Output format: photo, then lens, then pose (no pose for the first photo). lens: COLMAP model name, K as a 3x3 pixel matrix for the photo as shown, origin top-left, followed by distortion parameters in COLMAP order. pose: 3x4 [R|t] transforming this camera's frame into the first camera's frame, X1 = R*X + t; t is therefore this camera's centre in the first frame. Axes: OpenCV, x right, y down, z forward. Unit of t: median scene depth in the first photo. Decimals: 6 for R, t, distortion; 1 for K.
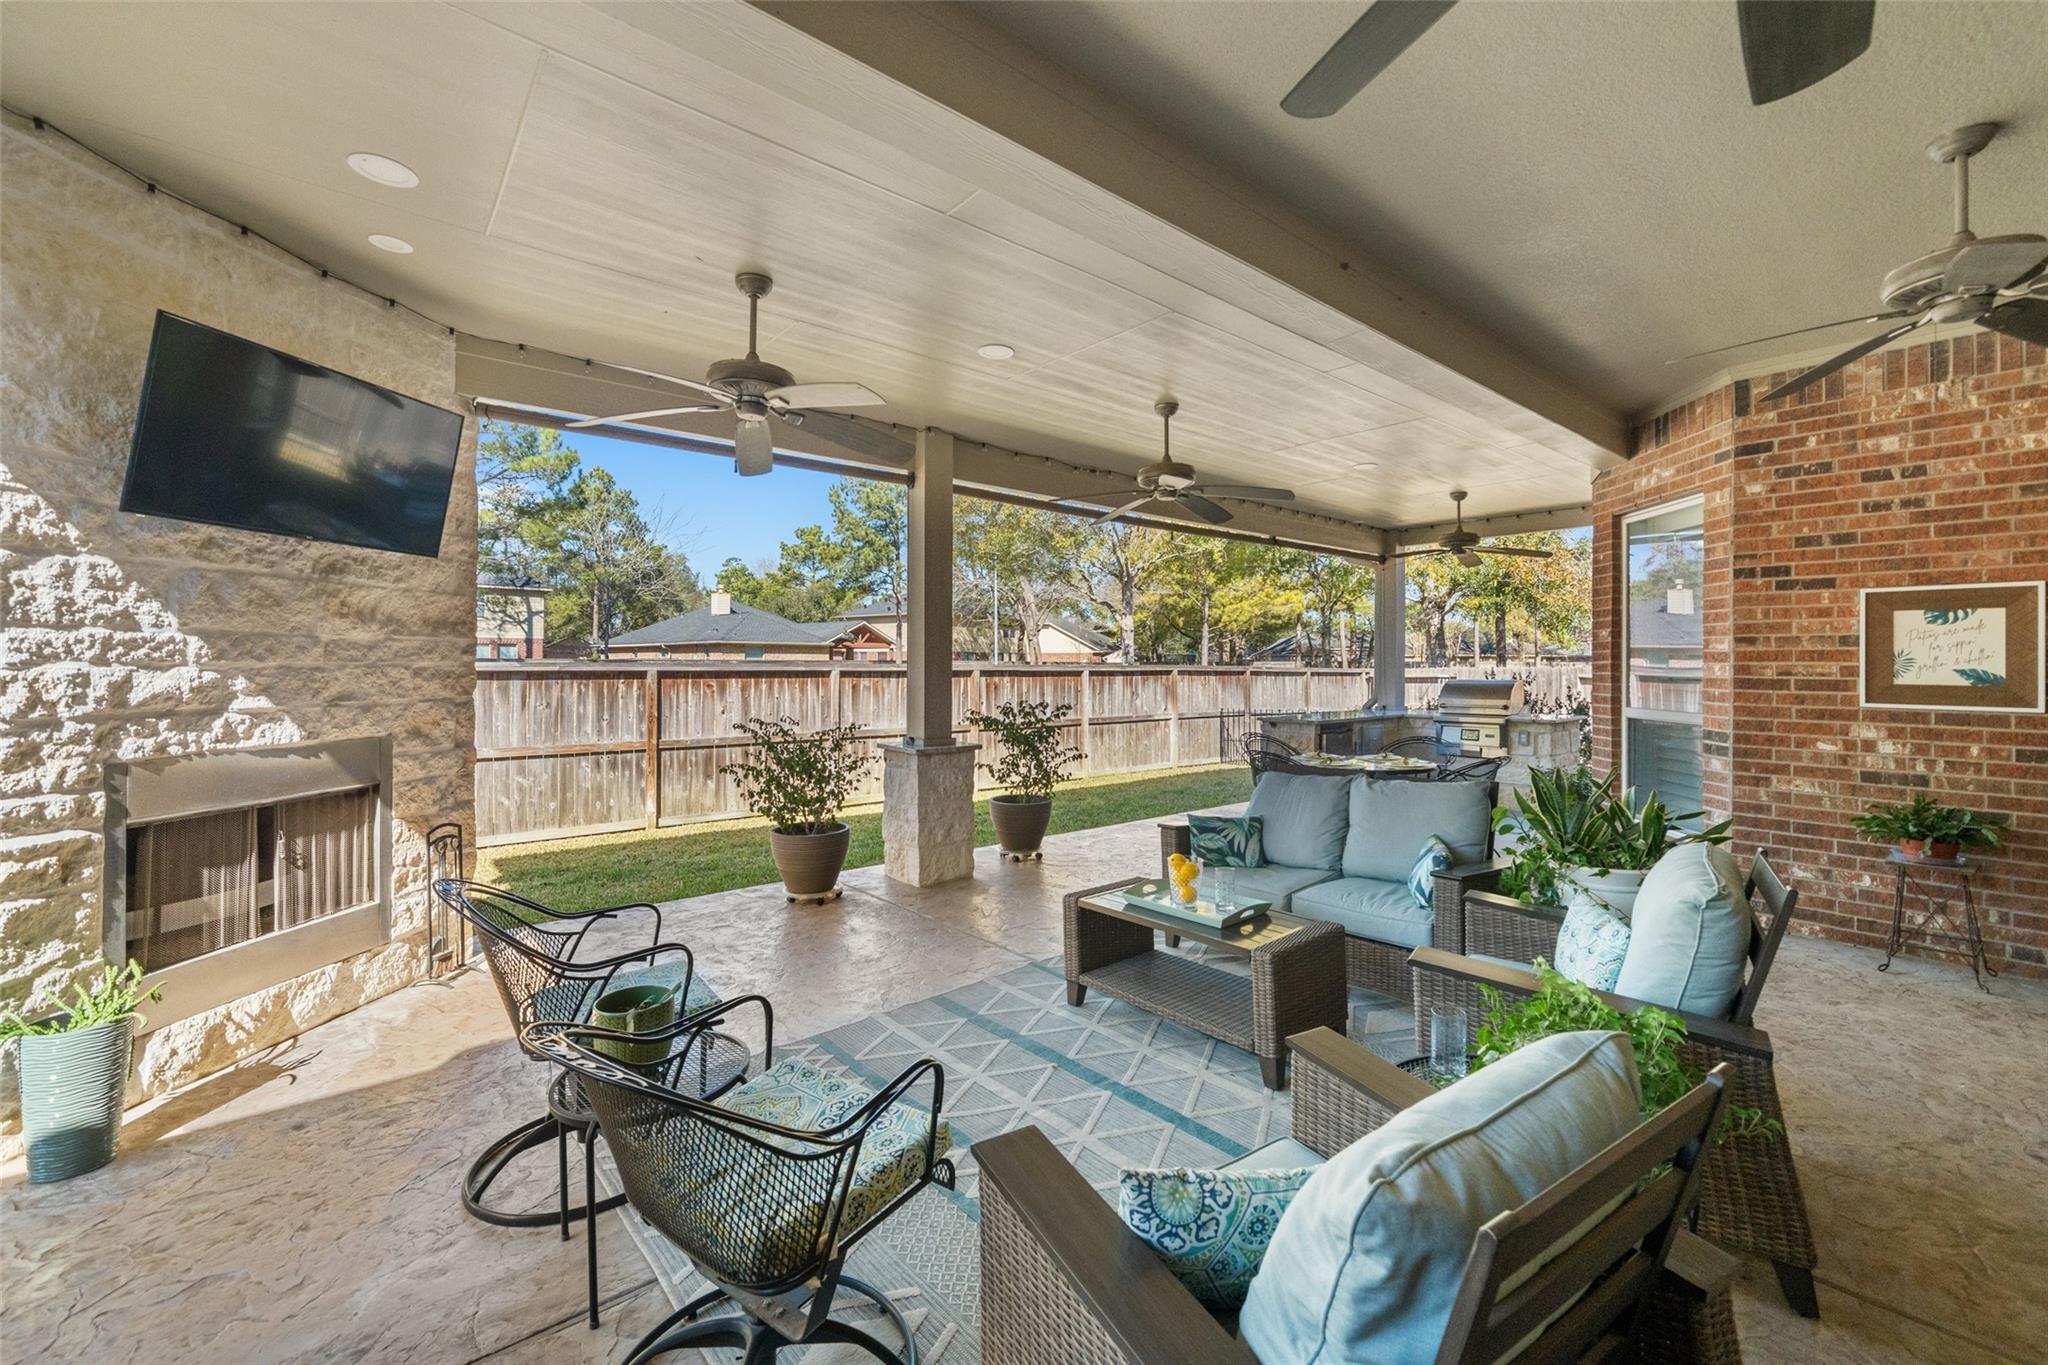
lens RADIAL K [[851.5, 0, 1023.2], [0, 851.5, 660.1], [0, 0, 1]] dist [-0.000727, -0.000221]
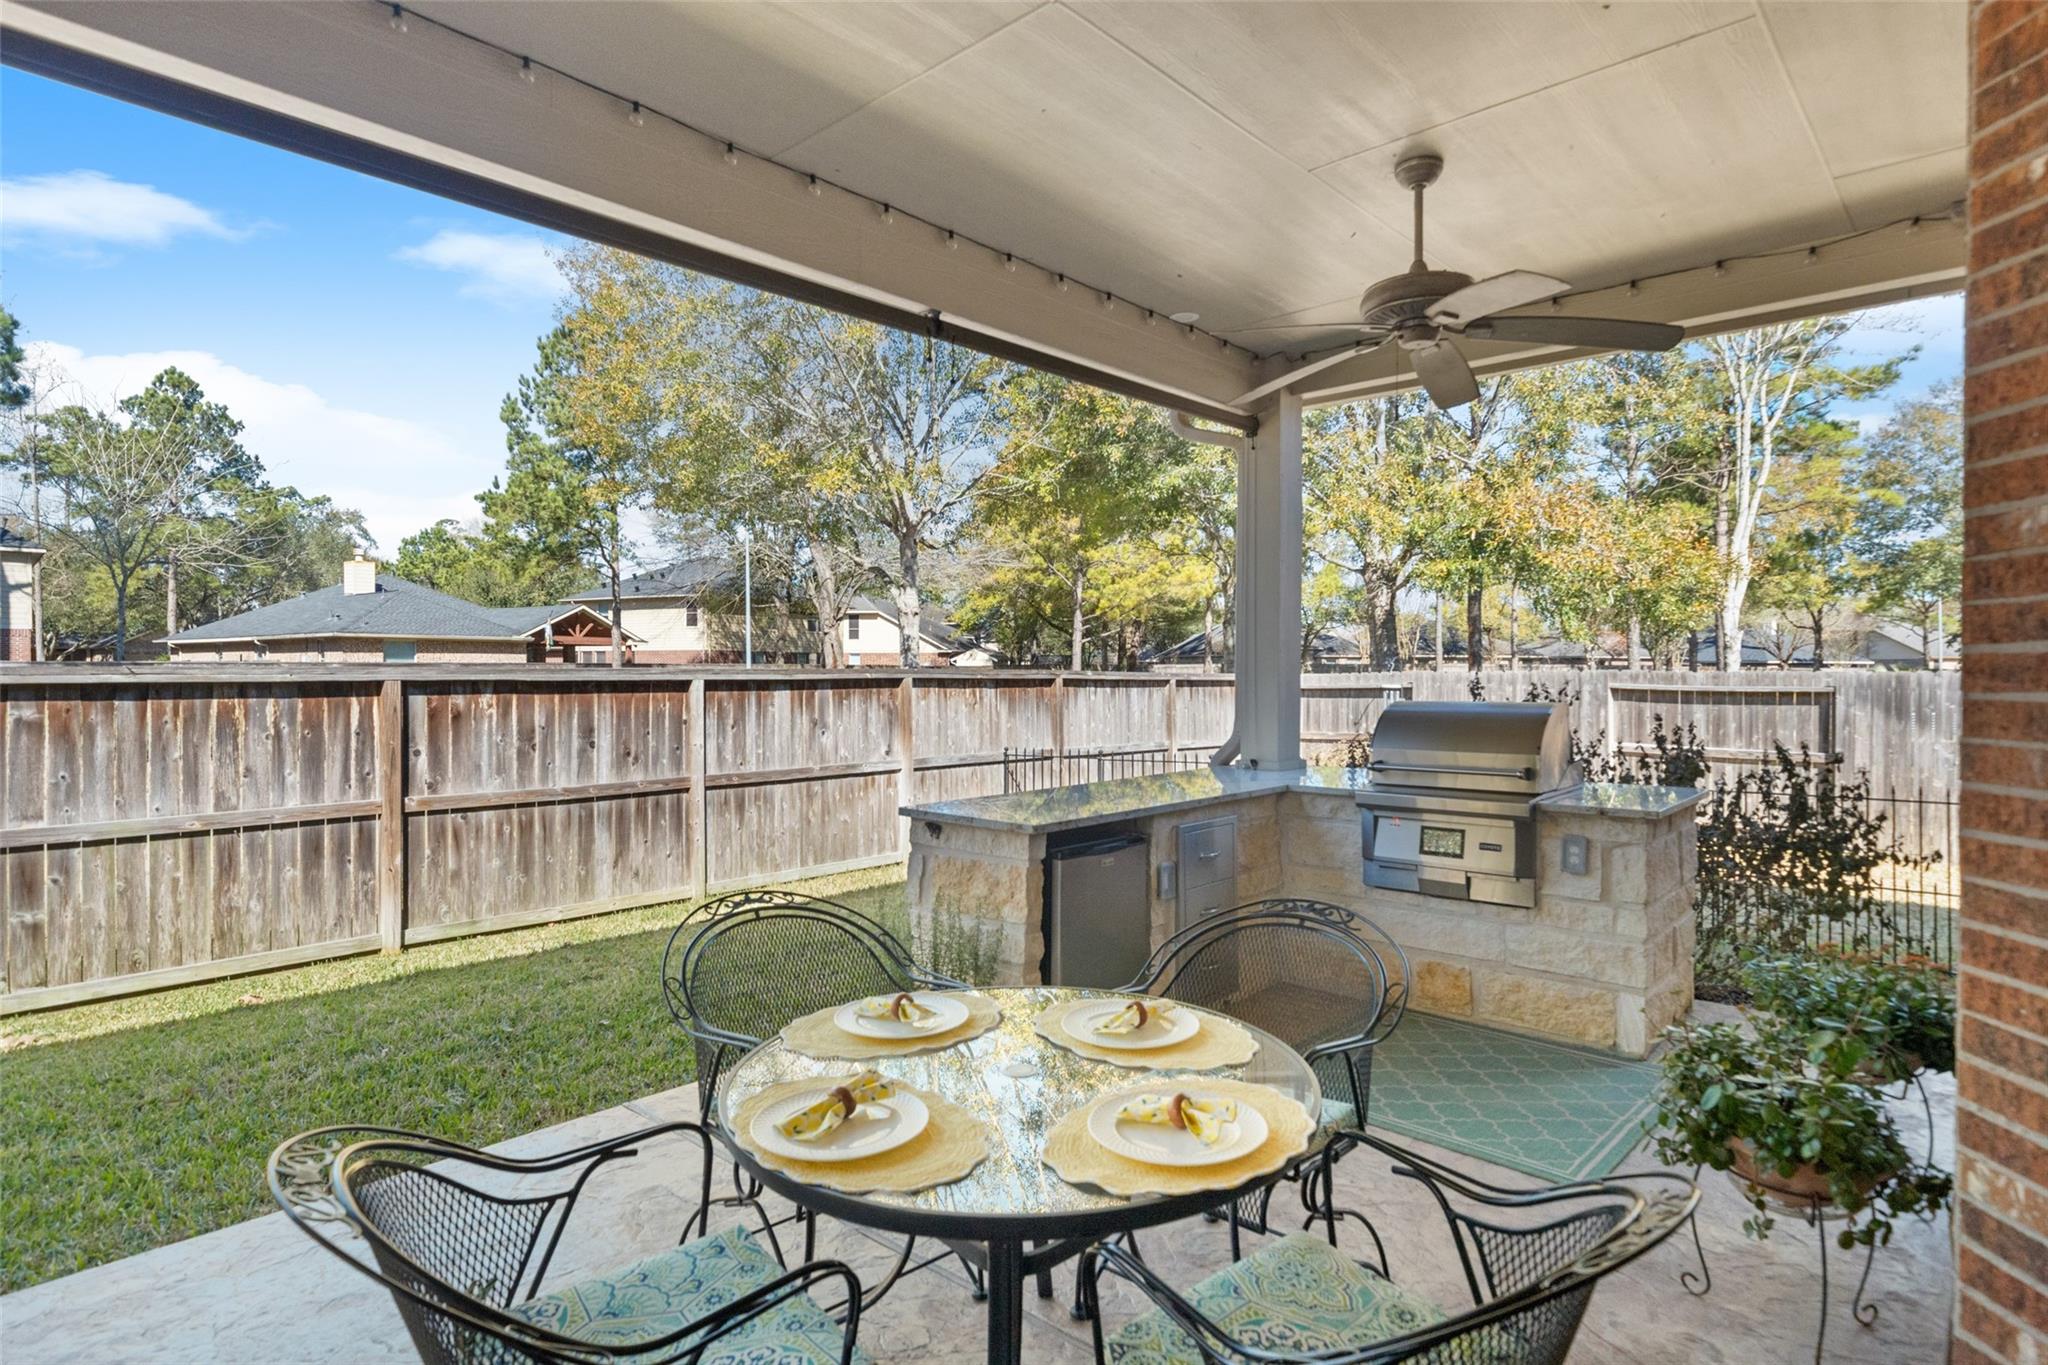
lens RADIAL K [[1093.0, 0, 1020.6], [0, 1093.0, 676.8], [0, 0, 1]] dist [0.003841, -0.000620]
pose [[0.992114, -0.002524, 0.125313, 0.138930], [0.000991, 0.999924, 0.012295, 0.002242], [-0.125335, -0.012074, 0.992041, 0.271225]]
